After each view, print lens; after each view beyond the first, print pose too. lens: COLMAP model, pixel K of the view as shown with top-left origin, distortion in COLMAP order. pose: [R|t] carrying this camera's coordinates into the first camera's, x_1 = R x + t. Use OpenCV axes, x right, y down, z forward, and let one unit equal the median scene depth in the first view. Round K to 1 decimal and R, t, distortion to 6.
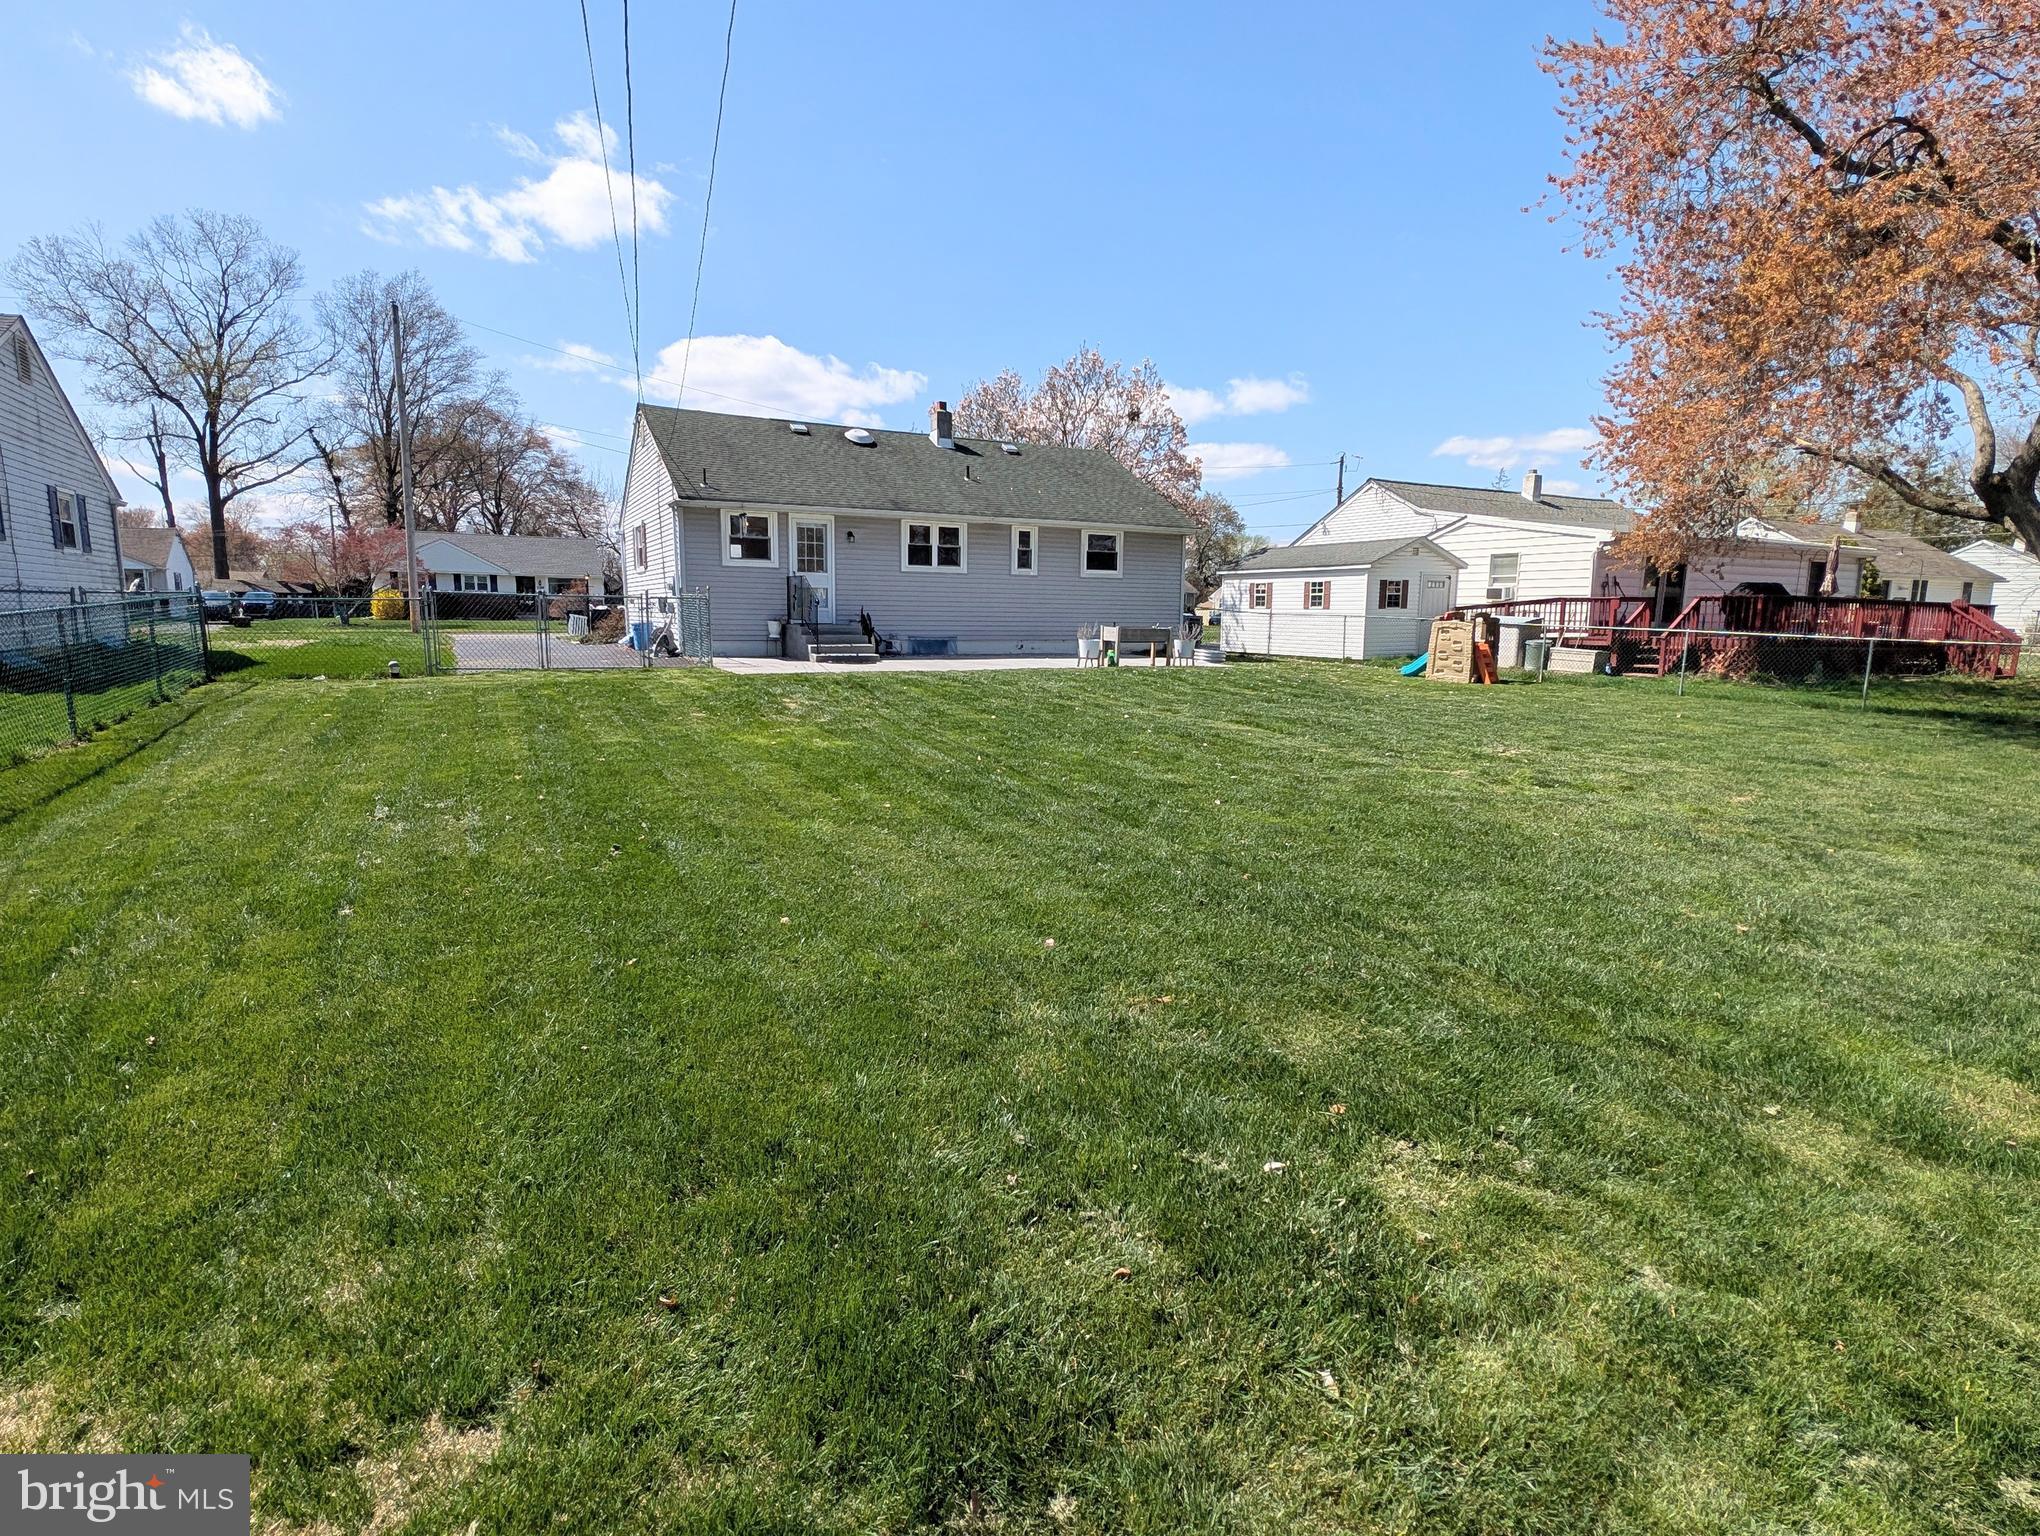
lens RADIAL K [[1024.6, 0, 1009.3], [0, 1024.6, 777.2], [0, 0, 1]] dist [0.027726, -0.018848]
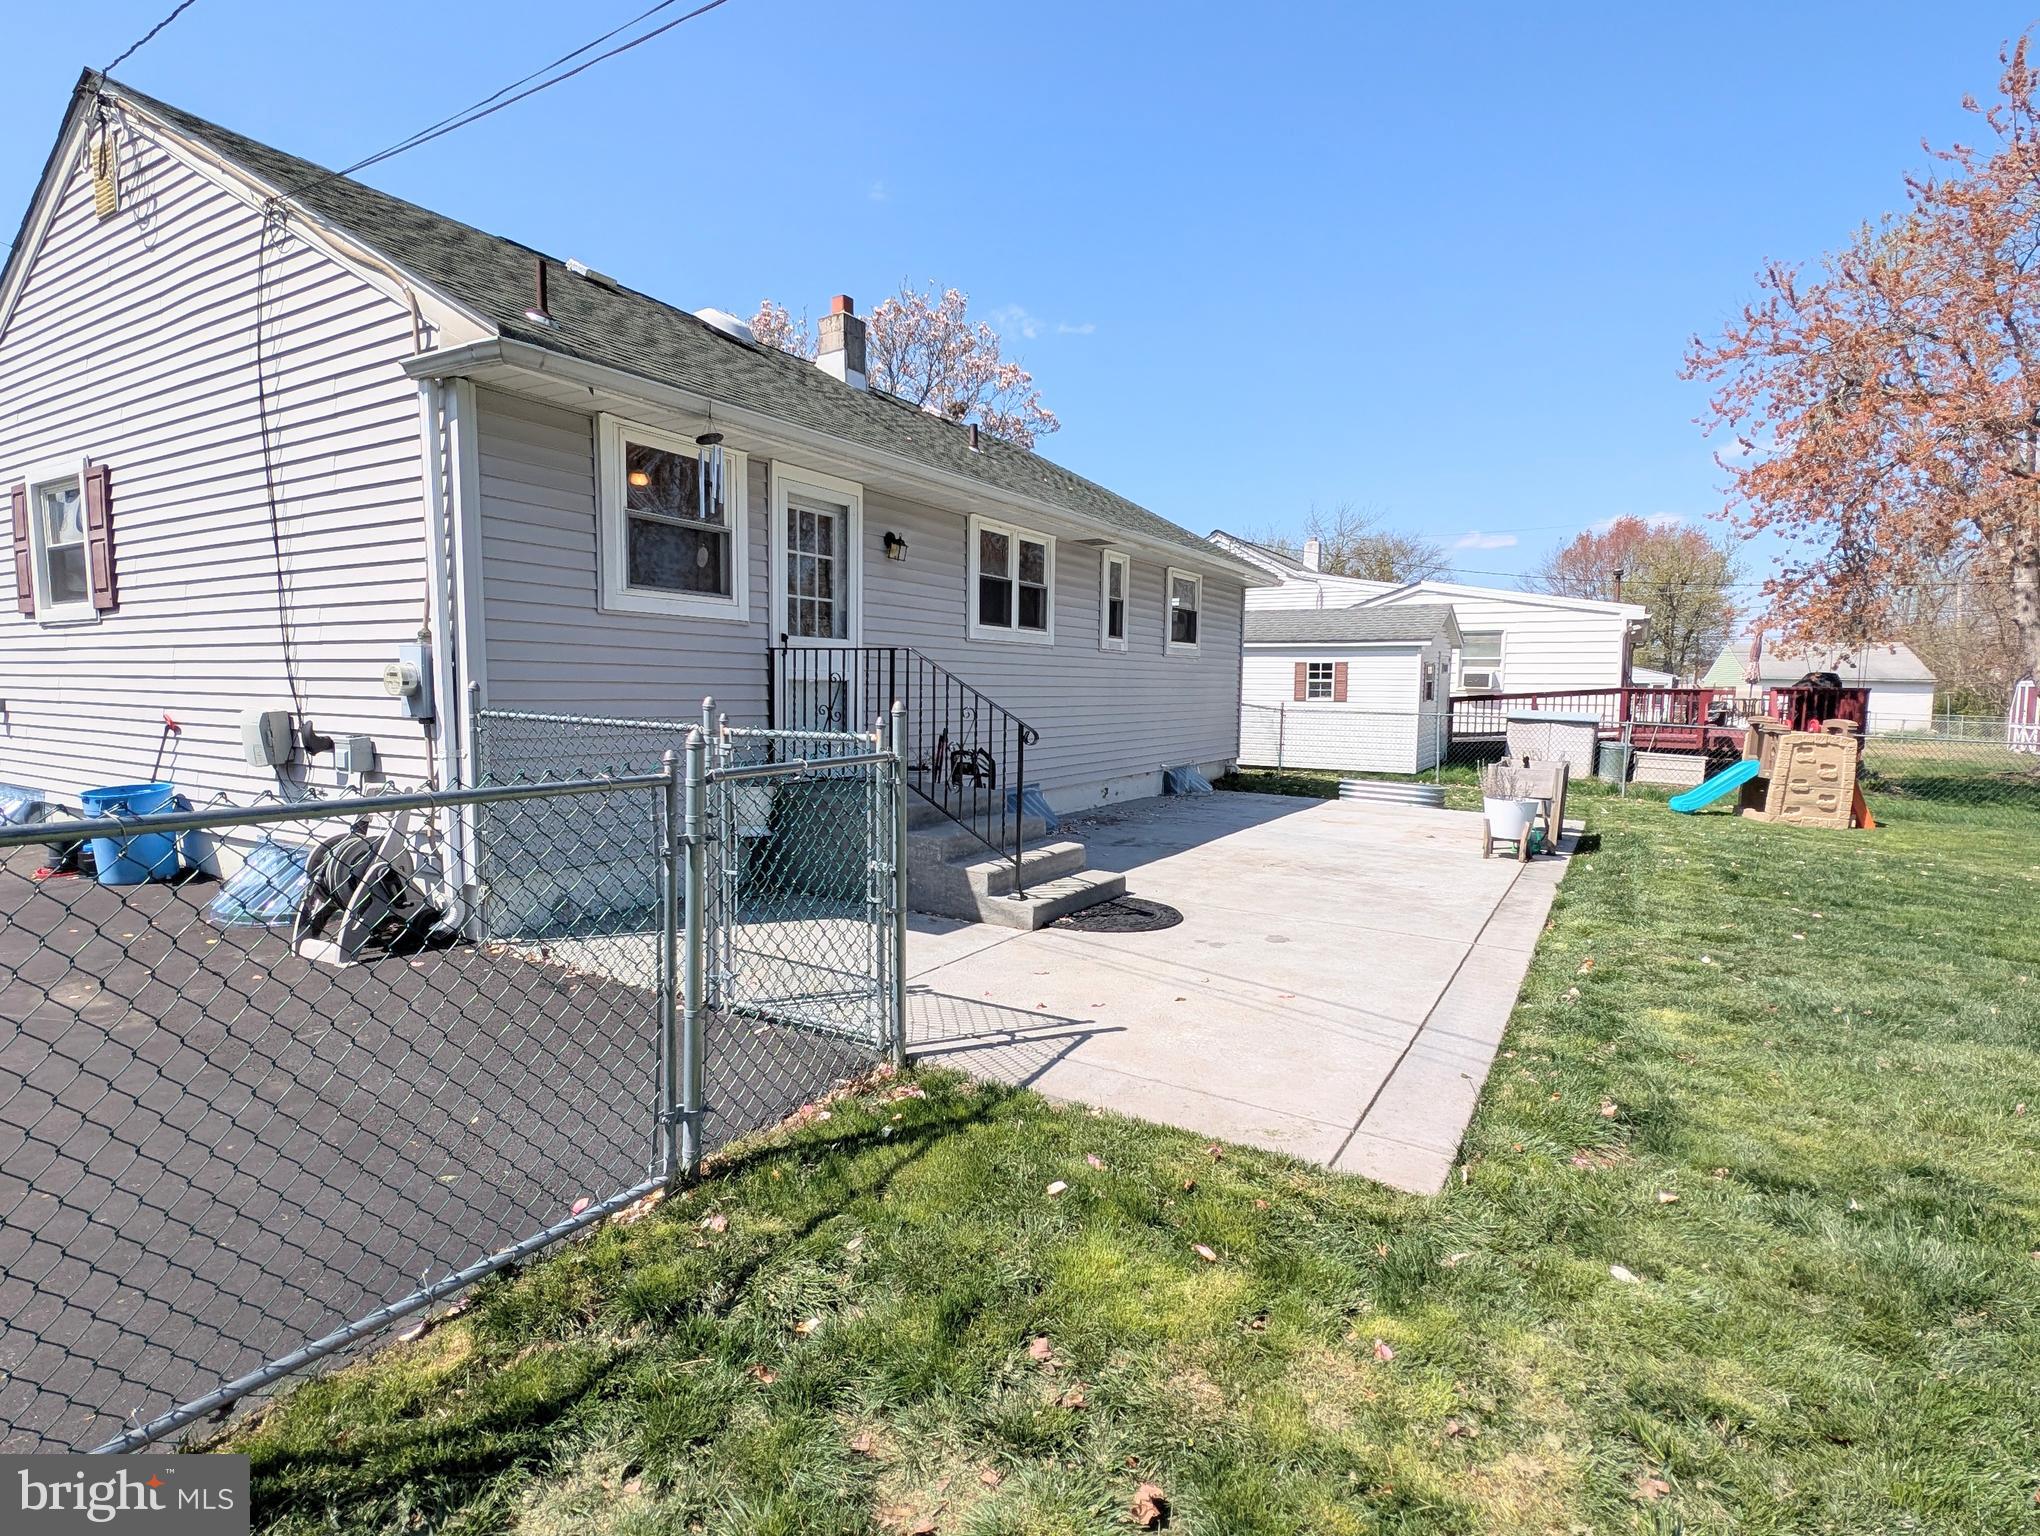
lens RADIAL K [[1024.6, 0, 1009.3], [0, 1024.6, 777.2], [0, 0, 1]] dist [0.027726, -0.018848]
pose [[0.848694, -0.050318, 0.526484, -0.294567], [0.082871, 0.995820, -0.038415, -0.120914], [-0.522351, 0.076232, 0.849316, 0.610371]]
